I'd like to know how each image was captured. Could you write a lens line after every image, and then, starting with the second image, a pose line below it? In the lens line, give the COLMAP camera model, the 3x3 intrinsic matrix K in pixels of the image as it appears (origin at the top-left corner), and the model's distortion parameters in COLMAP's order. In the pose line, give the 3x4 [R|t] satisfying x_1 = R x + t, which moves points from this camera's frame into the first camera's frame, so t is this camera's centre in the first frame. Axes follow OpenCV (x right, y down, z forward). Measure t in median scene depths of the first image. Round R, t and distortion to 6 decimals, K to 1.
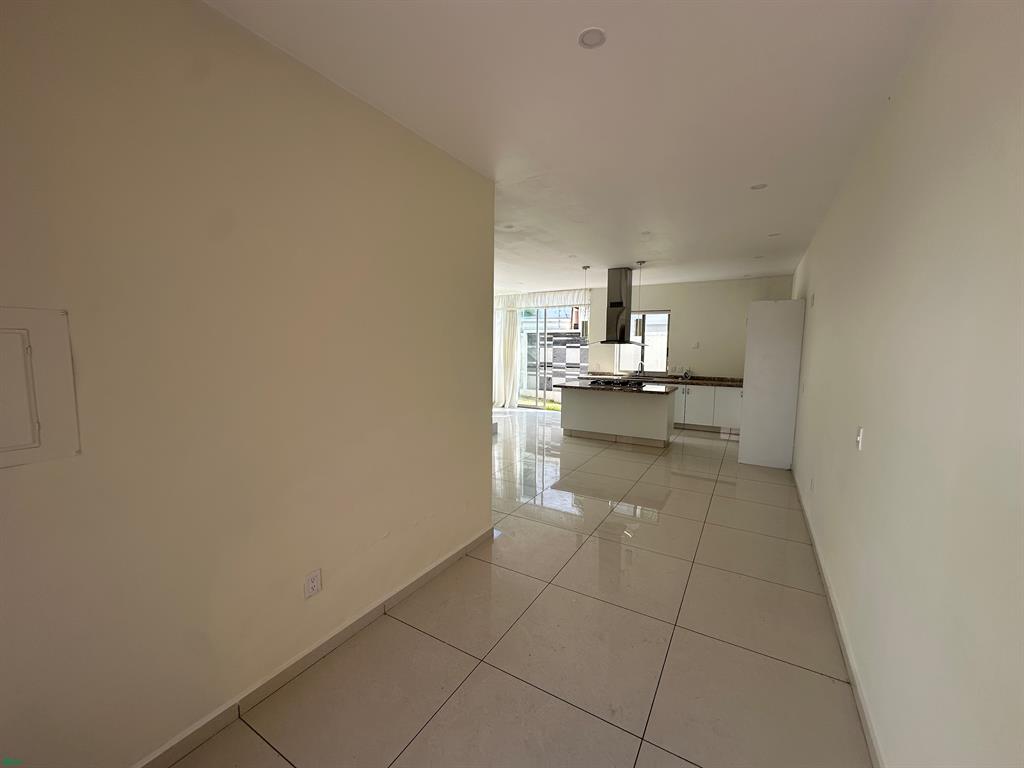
lens RADIAL K [[408.9, 0, 512.0], [0, 408.9, 384.0], [0, 0, 1]] dist [0.006703, 0.000016]
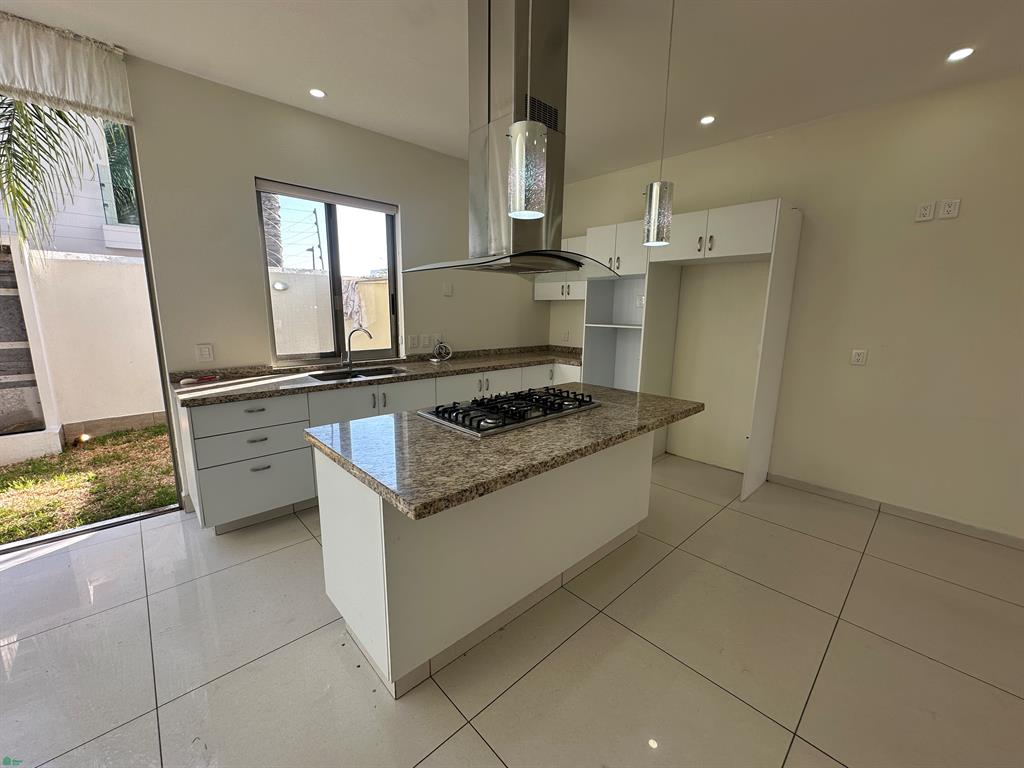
lens RADIAL K [[410.9, 0, 512.0], [0, 410.9, 384.0], [0, 0, 1]] dist [-0.011365, 0.000065]
pose [[0.270823, -0.179832, 0.945682, -0.017965], [0.081006, 0.983168, 0.163762, -0.044635], [-0.959215, 0.032255, 0.280832, 0.611960]]
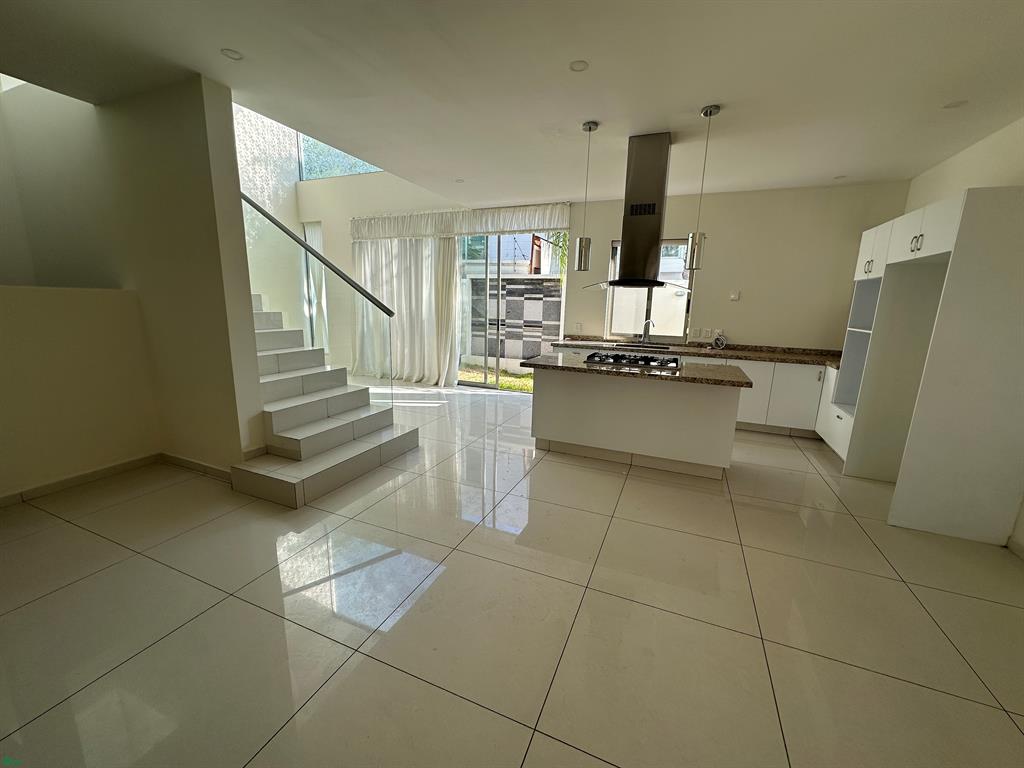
lens RADIAL K [[408.9, 0, 512.0], [0, 408.9, 384.0], [0, 0, 1]] dist [0.006703, 0.000016]
pose [[0.990825, -0.008537, 0.134882, 0.011175], [-0.005850, 0.994359, 0.105910, -0.017898], [-0.135025, -0.105727, 0.985185, 0.310895]]
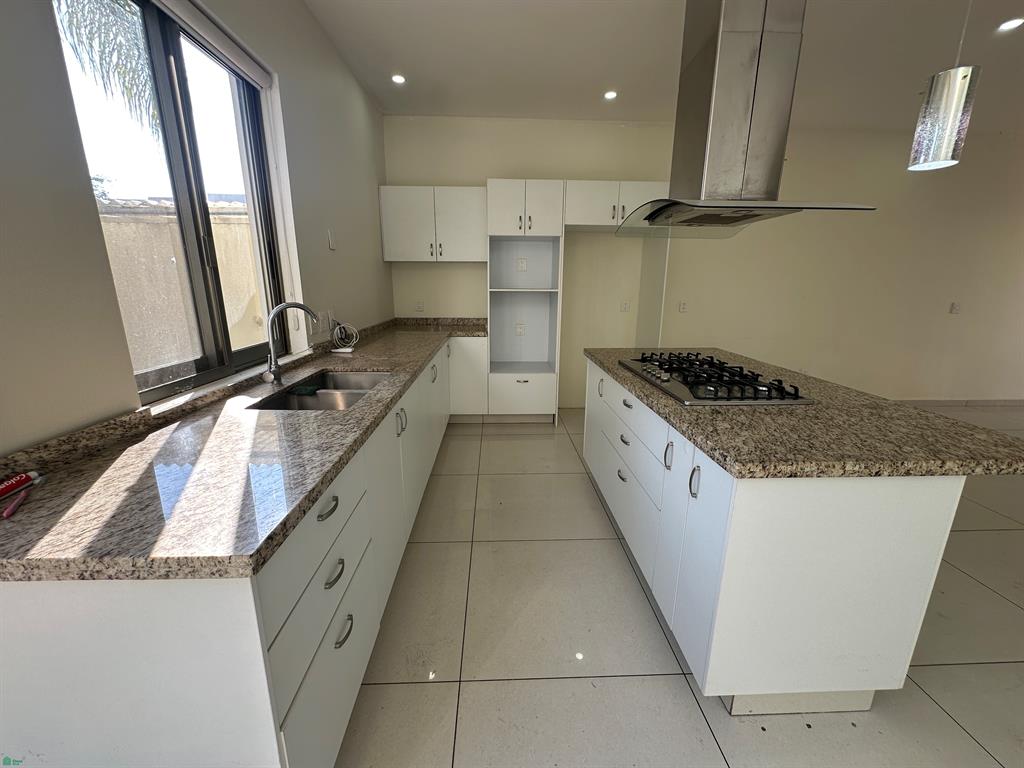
lens RADIAL K [[408.9, 0, 512.0], [0, 408.9, 384.0], [0, 0, 1]] dist [0.006703, 0.000016]
pose [[-0.545236, -0.216046, 0.809964, 0.065405], [0.067689, 0.951717, 0.299423, -0.057187], [-0.835545, 0.218082, -0.504287, 0.827962]]
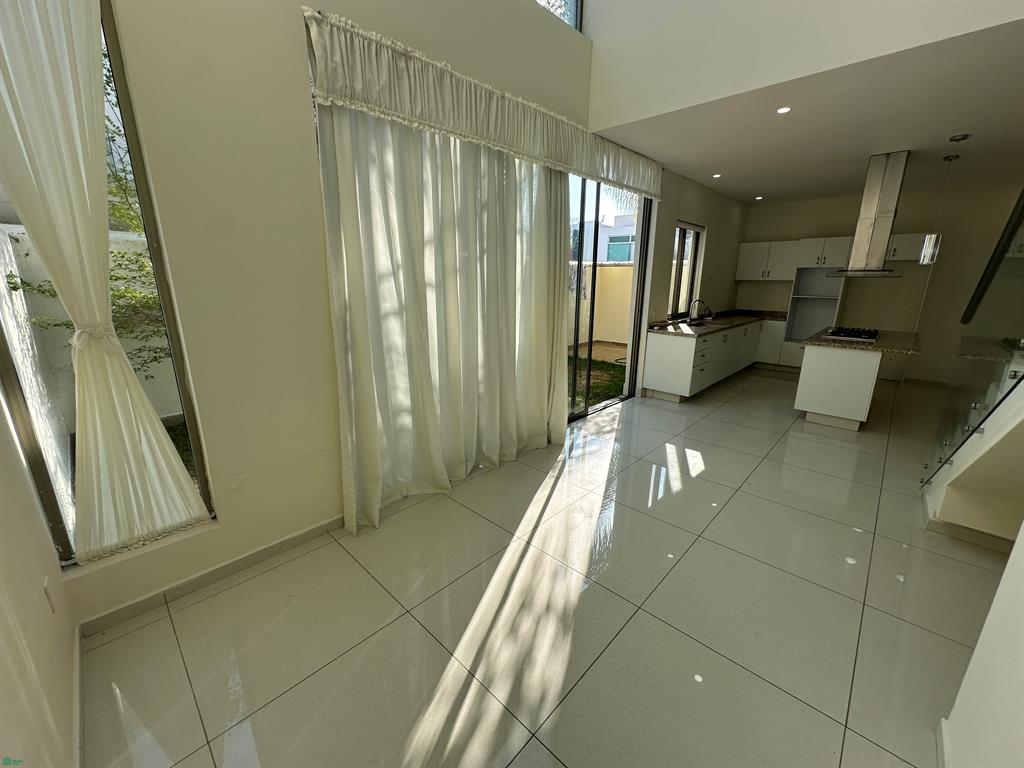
lens RADIAL K [[408.9, 0, 512.0], [0, 408.9, 384.0], [0, 0, 1]] dist [0.006703, 0.000016]
pose [[0.217699, -0.253463, 0.942530, -0.372550], [0.086733, 0.966895, 0.239982, -0.091046], [-0.972154, 0.029505, 0.232476, 0.936683]]
